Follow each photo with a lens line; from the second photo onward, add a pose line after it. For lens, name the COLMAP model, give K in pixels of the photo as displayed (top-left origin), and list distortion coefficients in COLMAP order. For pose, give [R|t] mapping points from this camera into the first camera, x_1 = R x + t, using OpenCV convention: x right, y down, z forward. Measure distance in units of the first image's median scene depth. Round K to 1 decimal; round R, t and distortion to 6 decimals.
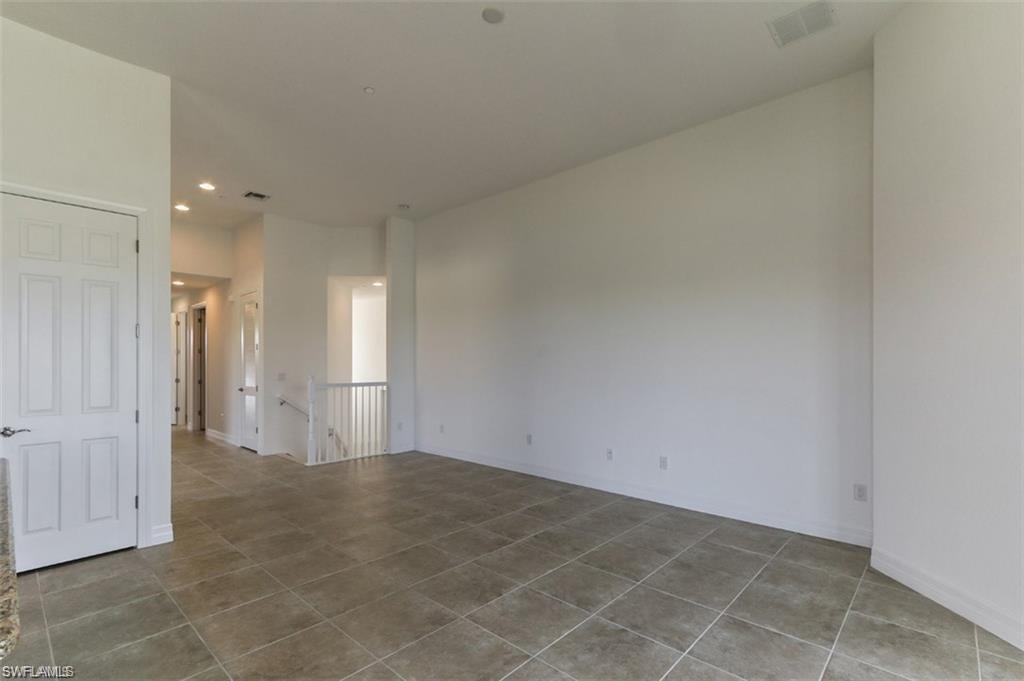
lens RADIAL K [[474.0, 0, 509.2], [0, 474.0, 360.5], [0, 0, 1]] dist [0.001183, 0.000180]
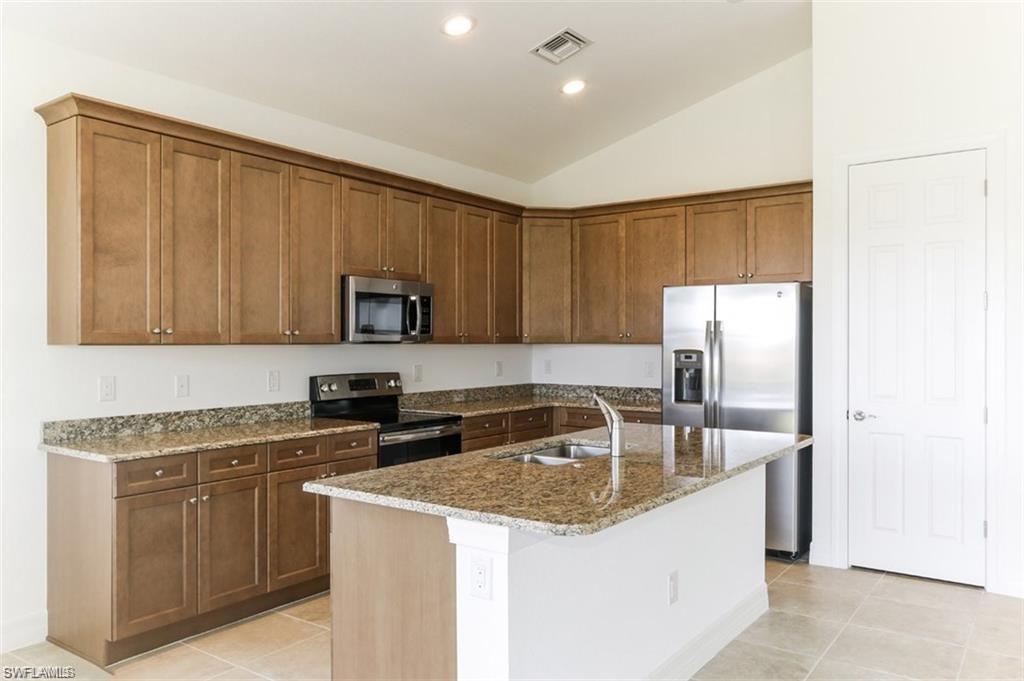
lens RADIAL K [[759.2, 0, 512.0], [0, 759.2, 340.5], [0, 0, 1]] dist [-0.008854, -0.001193]
pose [[0.129657, -0.001022, -0.991558, 0.169878], [0.002146, 0.999997, -0.000750, -0.000122], [0.991557, -0.002030, 0.129659, 0.057340]]
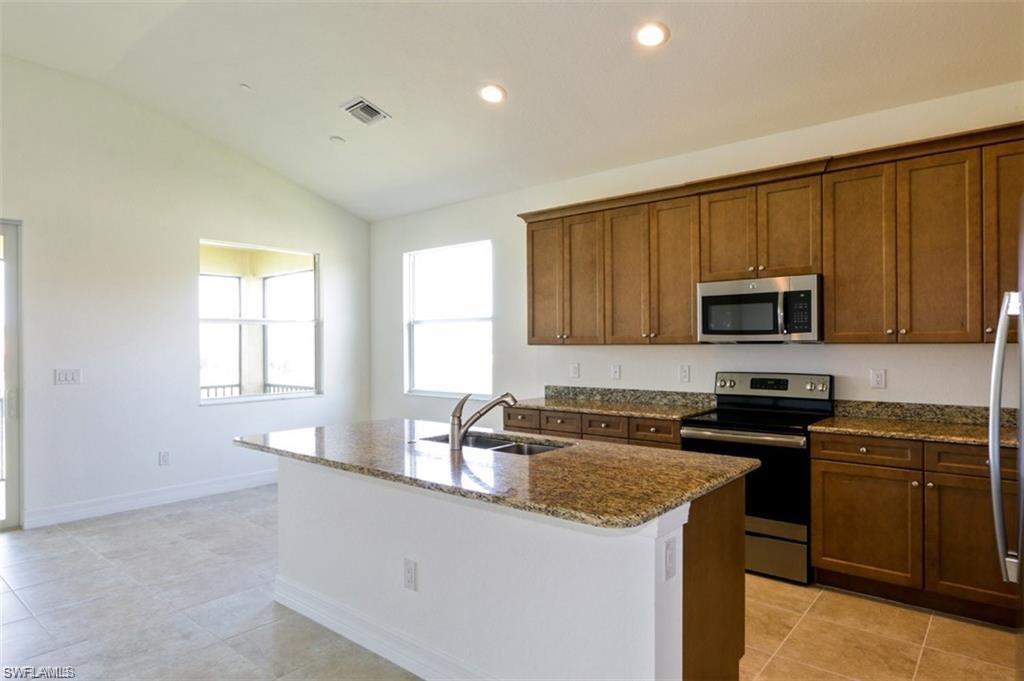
lens RADIAL K [[602.4, 0, 512.0], [0, 602.4, 340.5], [0, 0, 1]] dist [-0.006093, -0.001183]
pose [[-0.998378, 0.007640, -0.056416, -0.323399], [0.007995, 0.999950, -0.006070, 0.000741], [0.056367, -0.006512, -0.998389, 0.614941]]
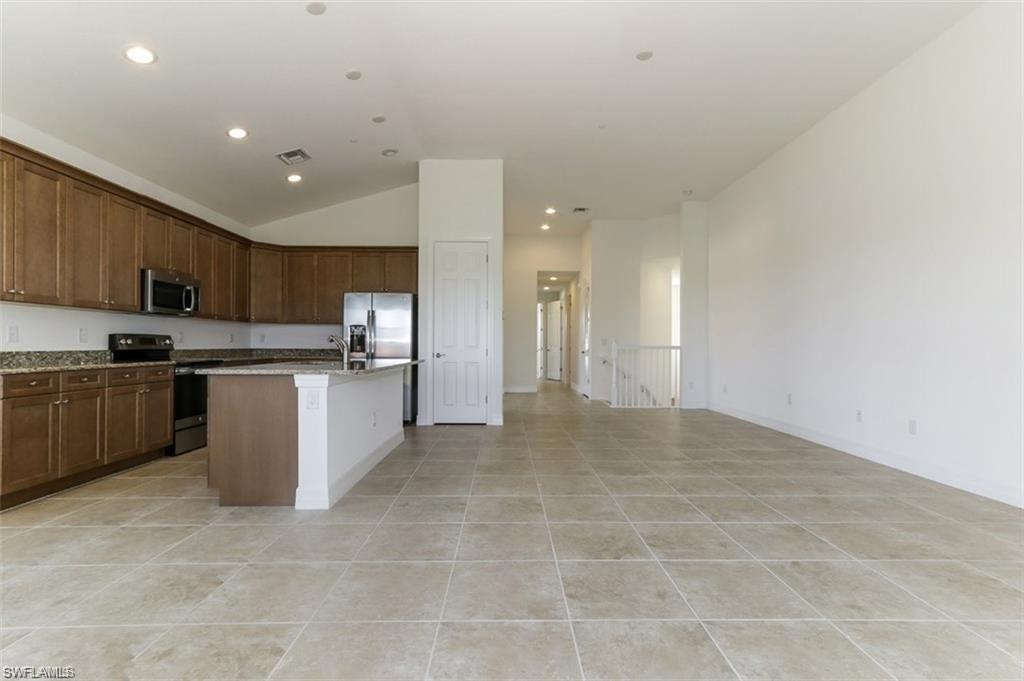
lens RADIAL K [[468.5, 0, 512.0], [0, 468.5, 340.5], [0, 0, 1]] dist [0.001737, 0.000342]
pose [[0.695771, -0.003879, -0.718254, 0.315097], [-0.002440, 0.999967, -0.007764, 0.047454], [0.718260, 0.007155, 0.695738, -0.097017]]
